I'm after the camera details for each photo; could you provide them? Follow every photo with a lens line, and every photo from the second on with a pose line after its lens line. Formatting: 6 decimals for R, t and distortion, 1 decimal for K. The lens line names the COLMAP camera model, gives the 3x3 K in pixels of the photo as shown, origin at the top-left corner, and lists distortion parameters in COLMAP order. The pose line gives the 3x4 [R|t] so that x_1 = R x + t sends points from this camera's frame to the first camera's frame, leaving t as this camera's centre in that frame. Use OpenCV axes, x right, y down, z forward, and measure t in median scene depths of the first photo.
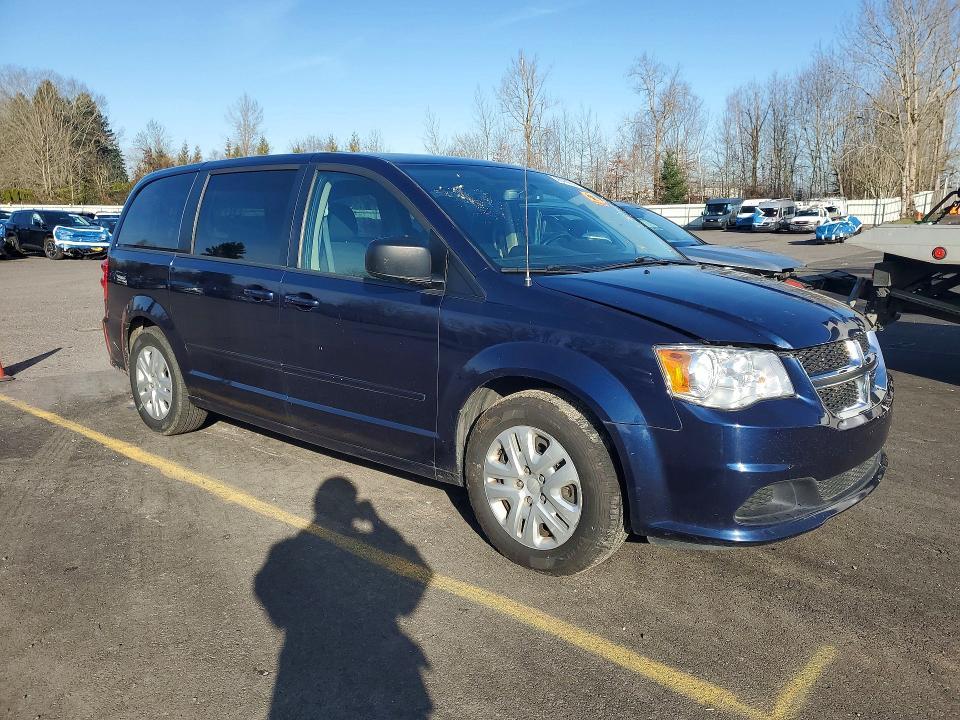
lens RADIAL K [[787.6, 0, 497.1], [0, 787.6, 361.5], [0, 0, 1]] dist [0.032677, 0.002299]
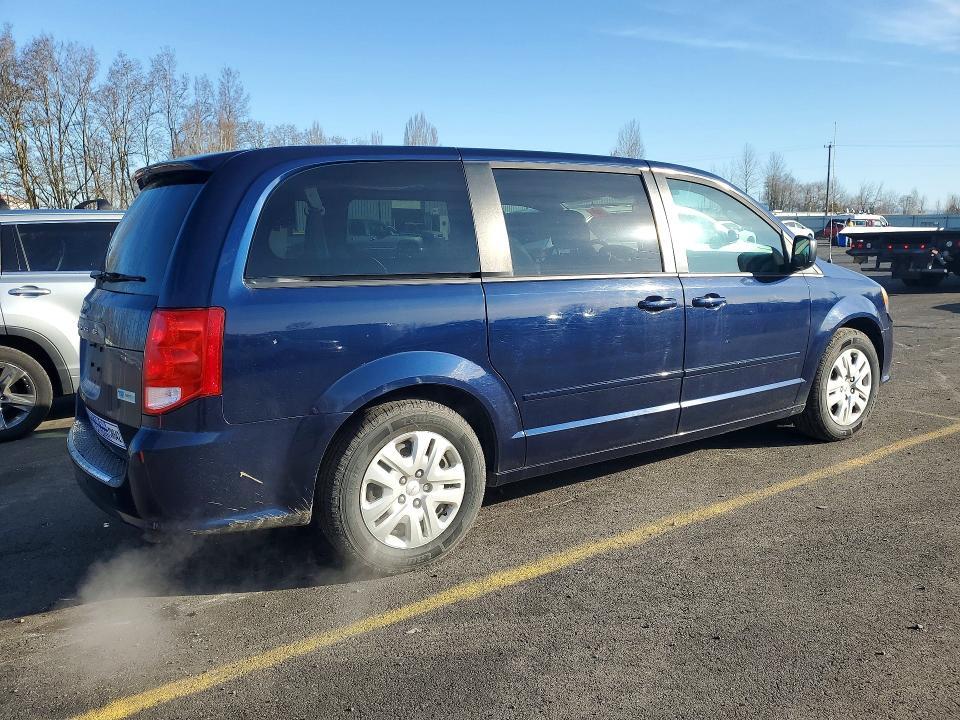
lens RADIAL K [[787.6, 0, 497.1], [0, 787.6, 361.5], [0, 0, 1]] dist [0.032677, 0.002299]
pose [[0.252179, -0.219129, 0.942543, -1.124856], [0.172781, 0.968568, 0.178951, -0.208962], [-0.952130, 0.117726, 0.282114, 0.816616]]
